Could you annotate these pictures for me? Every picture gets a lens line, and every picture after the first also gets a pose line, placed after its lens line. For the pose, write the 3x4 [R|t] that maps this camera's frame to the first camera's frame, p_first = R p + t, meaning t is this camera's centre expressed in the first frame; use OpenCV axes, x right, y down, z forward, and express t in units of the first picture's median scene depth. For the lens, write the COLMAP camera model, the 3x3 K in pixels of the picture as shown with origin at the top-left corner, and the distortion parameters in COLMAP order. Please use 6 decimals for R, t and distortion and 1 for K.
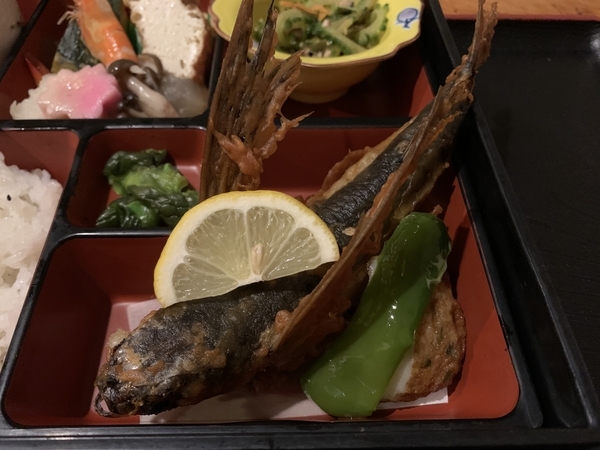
lens RADIAL K [[470.3, 0, 300.0], [0, 470.3, 225.0], [0, 0, 1]] dist [0.032412, 0.003449]
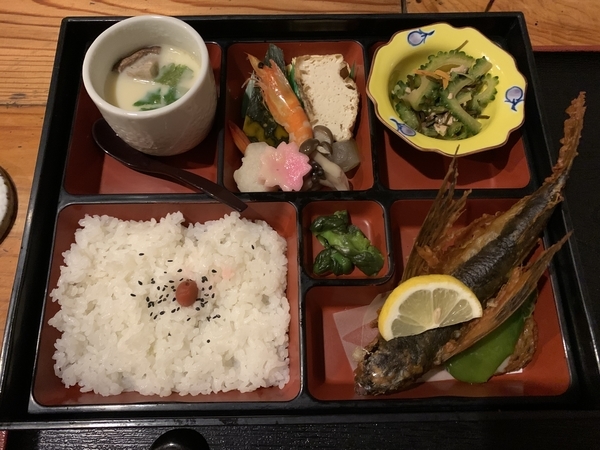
lens RADIAL K [[470.3, 0, 300.0], [0, 470.3, 225.0], [0, 0, 1]] dist [0.032412, 0.003449]
pose [[0.999732, 0.001144, 0.023108, -0.542278], [-0.008393, 0.948684, 0.316113, -0.680647], [-0.021561, -0.316222, 0.948440, -0.494768]]
